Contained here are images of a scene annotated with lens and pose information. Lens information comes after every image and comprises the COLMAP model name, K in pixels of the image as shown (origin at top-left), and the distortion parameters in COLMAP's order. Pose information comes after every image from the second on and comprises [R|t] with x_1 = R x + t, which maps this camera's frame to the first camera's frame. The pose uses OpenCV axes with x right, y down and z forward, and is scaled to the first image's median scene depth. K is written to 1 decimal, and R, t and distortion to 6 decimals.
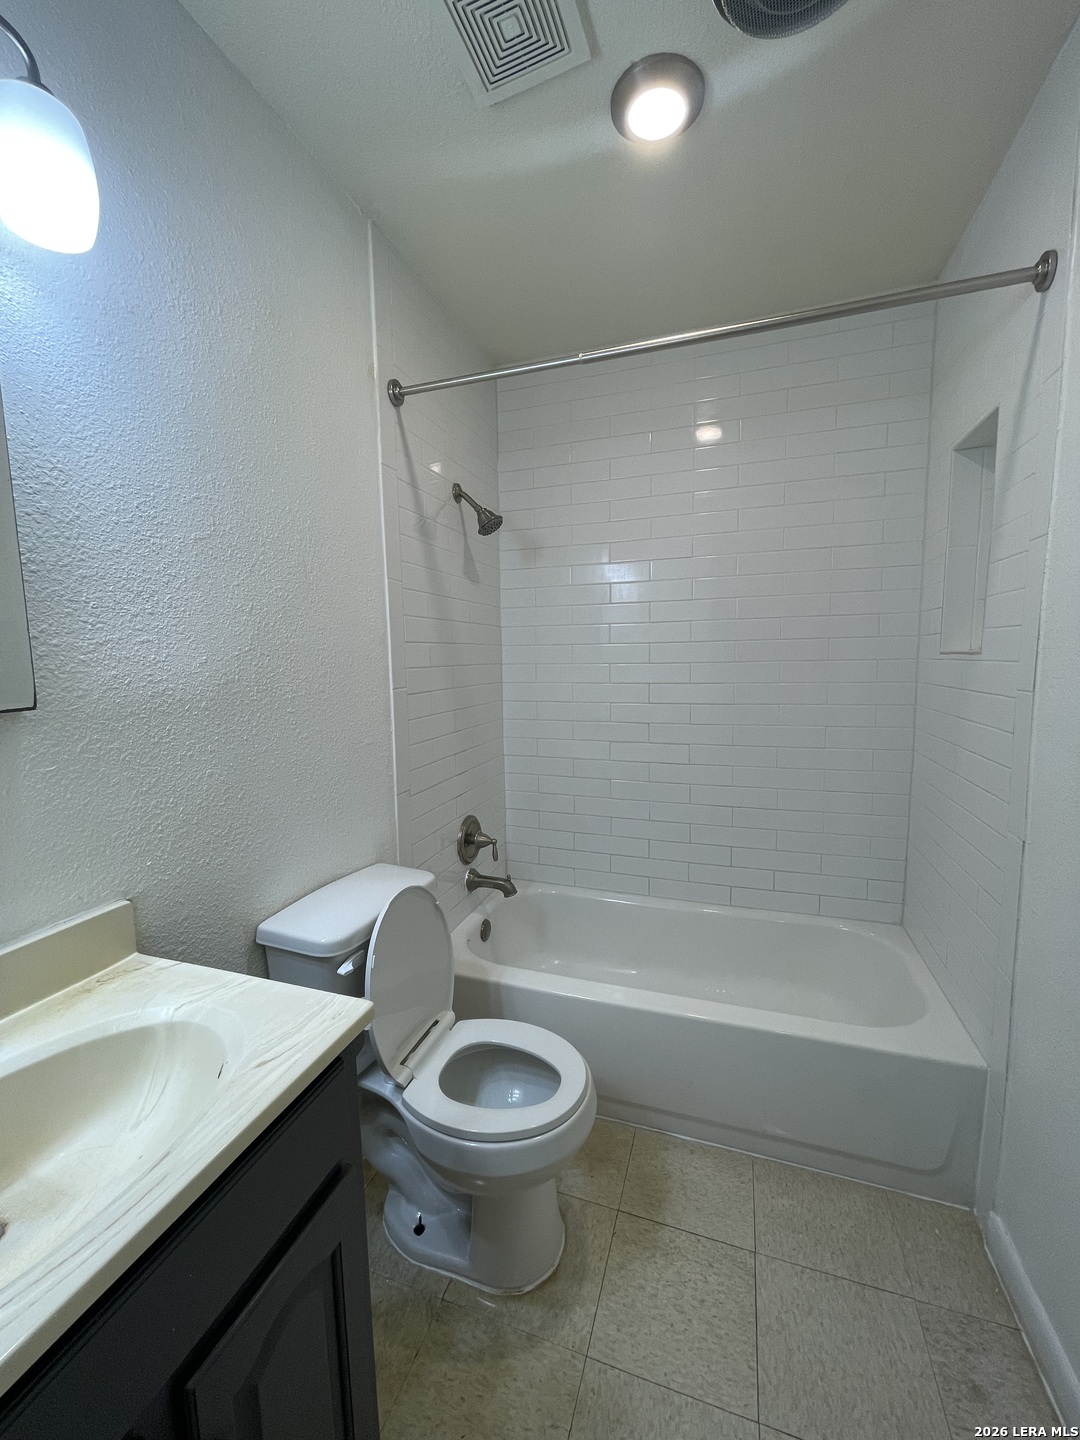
lens RADIAL K [[575.5, 0, 540.4], [0, 575.5, 718.5], [0, 0, 1]] dist [-0.003268, 0.001599]
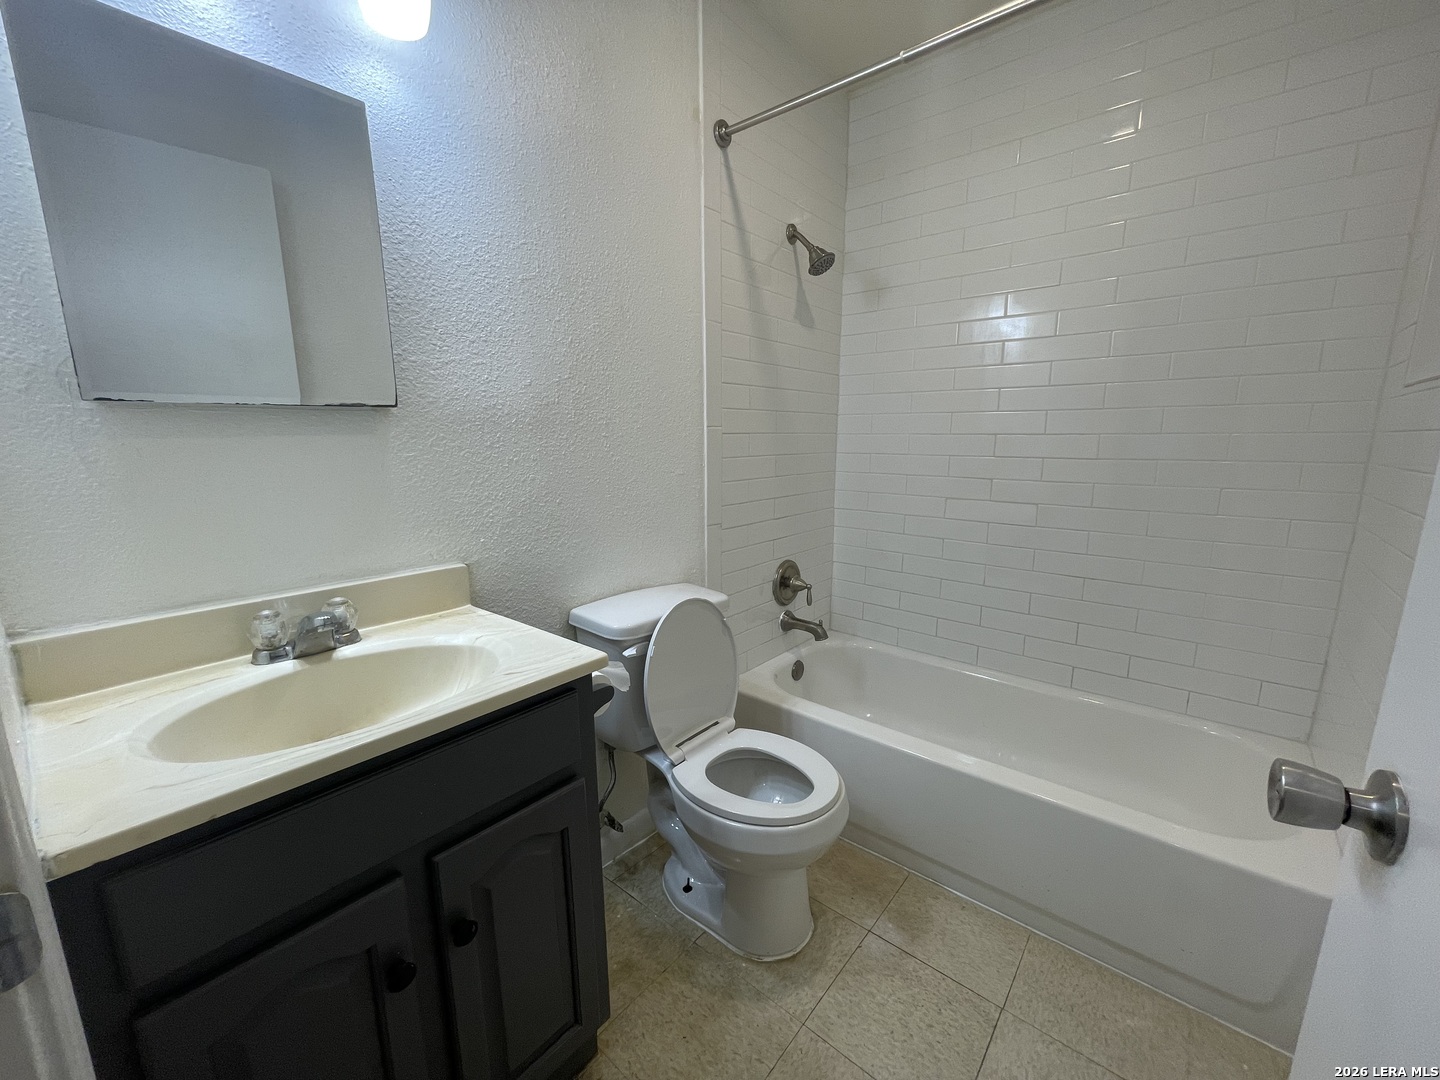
lens RADIAL K [[575.5, 0, 717.7], [0, 575.5, 543.1], [0, 0, 1]] dist [-0.003268, 0.001599]
pose [[0.934811, 0.080390, -0.345928, 0.199503], [-0.050534, 0.994242, 0.094490, 0.083476], [0.351532, -0.070849, 0.933491, -0.016519]]
